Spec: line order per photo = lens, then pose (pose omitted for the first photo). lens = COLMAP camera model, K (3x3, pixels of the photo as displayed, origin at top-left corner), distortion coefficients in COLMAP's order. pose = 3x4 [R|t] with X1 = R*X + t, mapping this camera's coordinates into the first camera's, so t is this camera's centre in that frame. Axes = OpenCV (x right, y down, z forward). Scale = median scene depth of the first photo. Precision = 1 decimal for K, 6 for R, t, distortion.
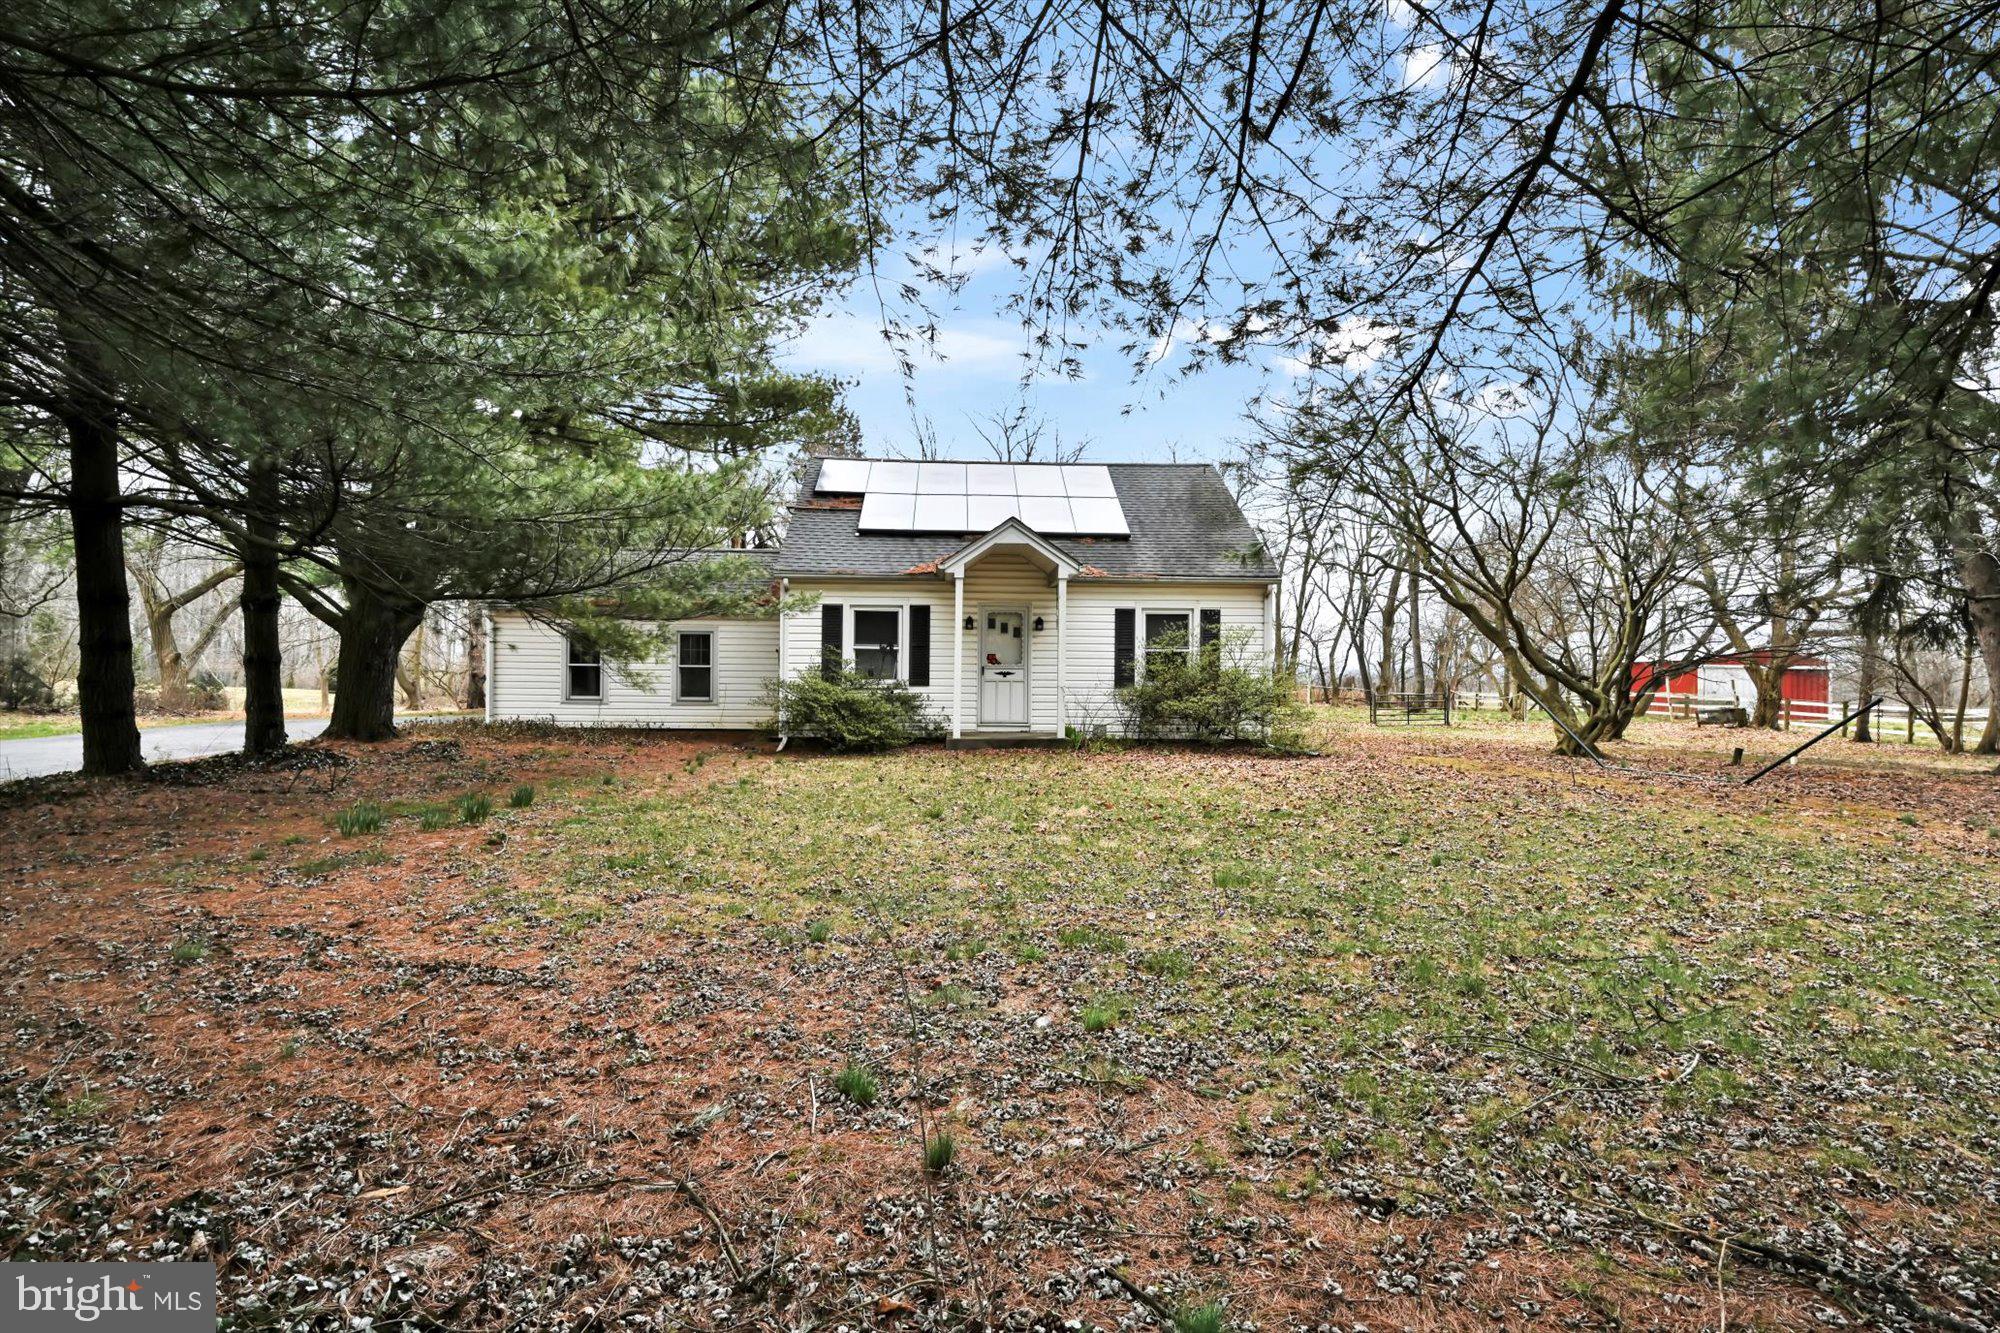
lens RADIAL K [[787.3, 0, 1001.6], [0, 787.3, 675.3], [0, 0, 1]] dist [-0.004654, -0.000138]
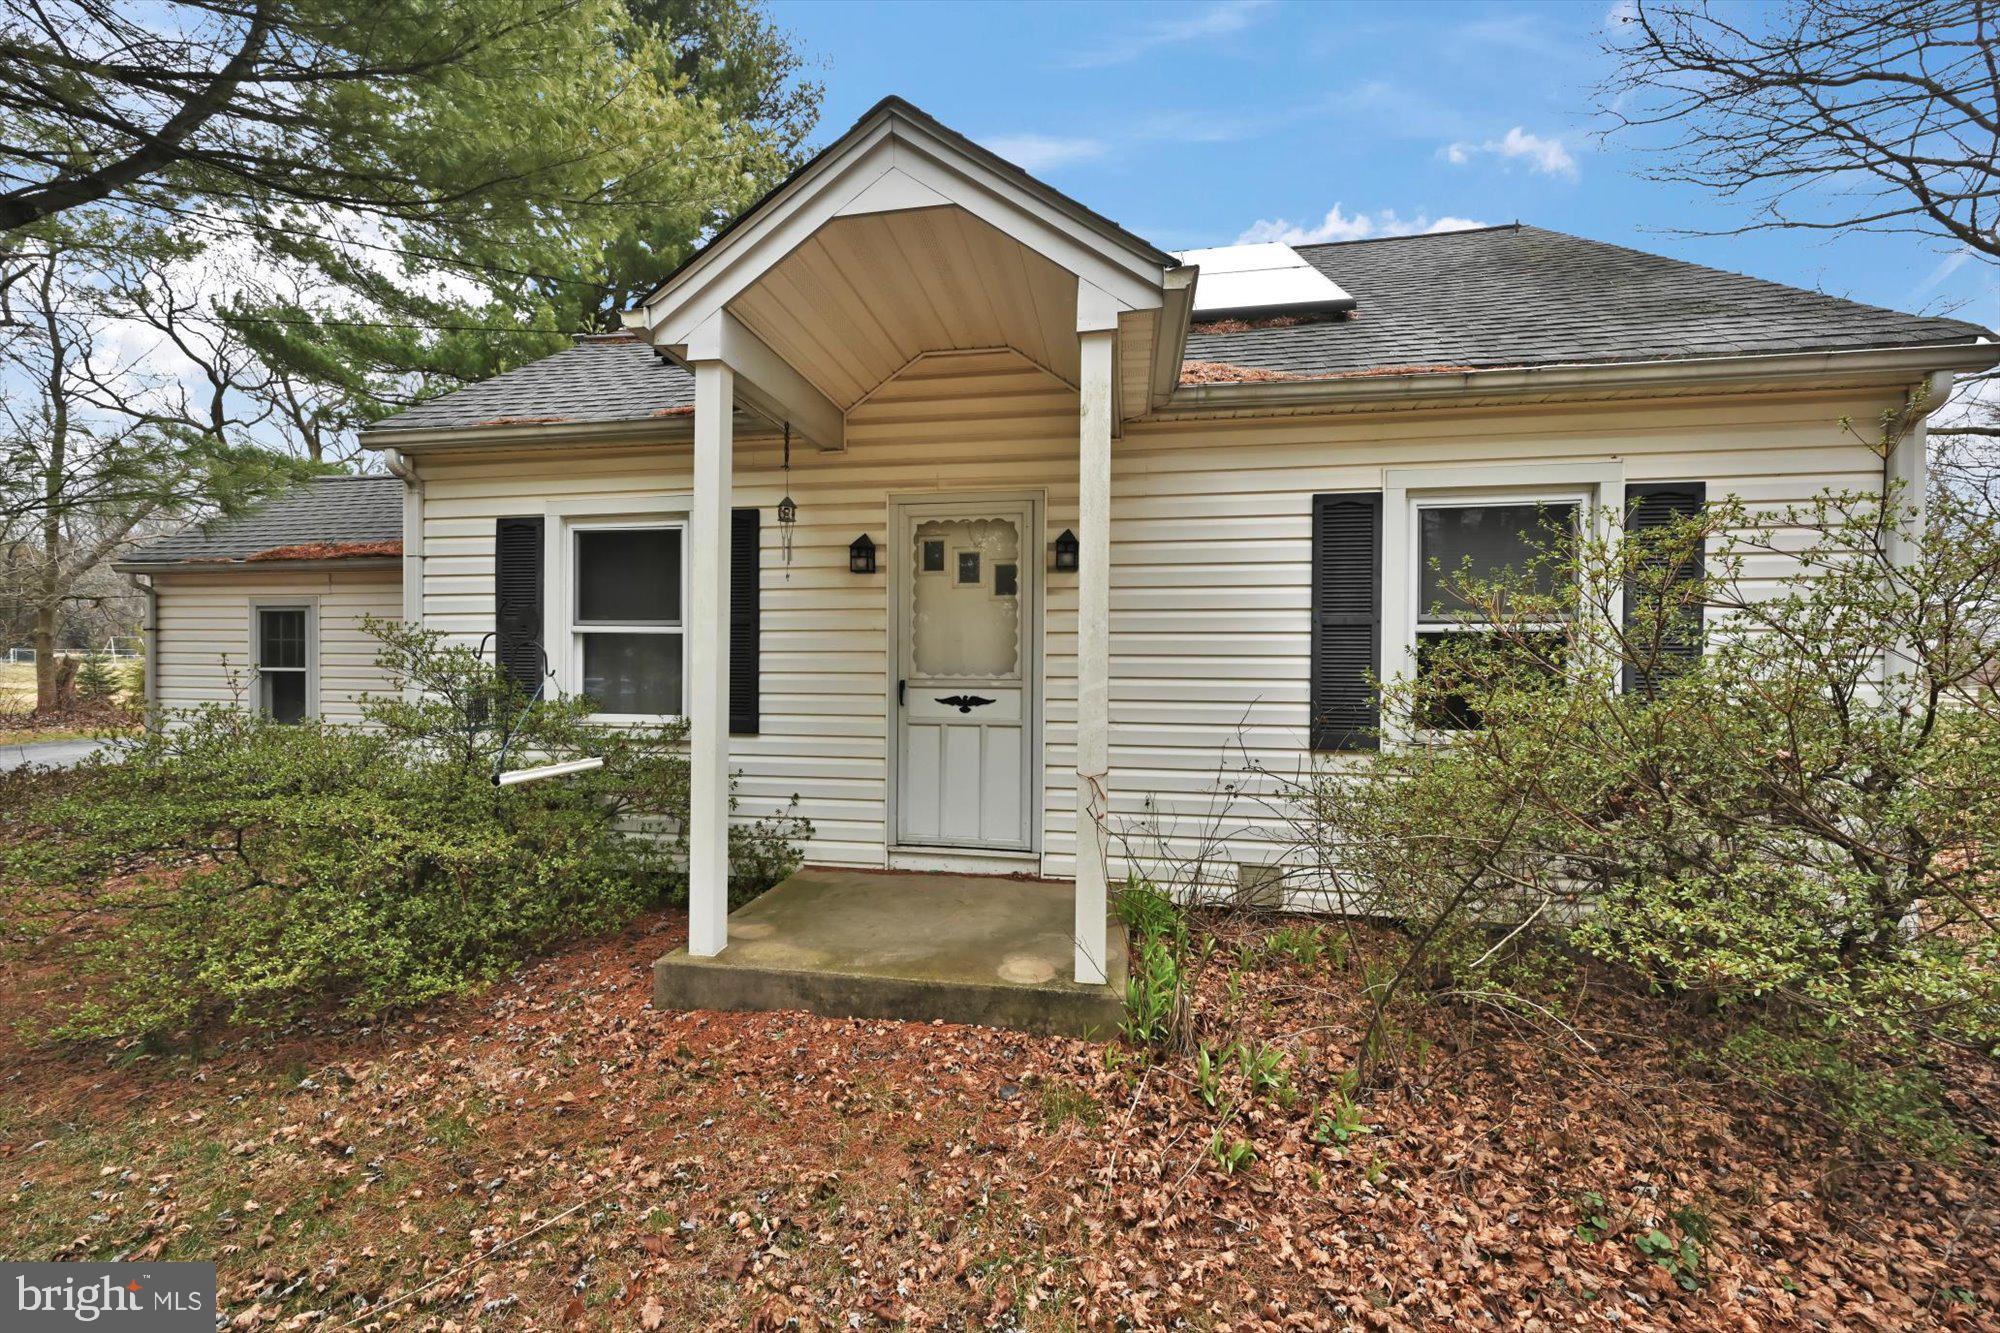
lens RADIAL K [[787.3, 0, 1001.6], [0, 787.3, 675.3], [0, 0, 1]] dist [-0.004654, -0.000138]
pose [[0.974581, 0.001517, -0.224029, 0.094252], [-0.002323, 0.999992, -0.003334, -0.012521], [0.224022, 0.003769, 0.974577, 0.671875]]
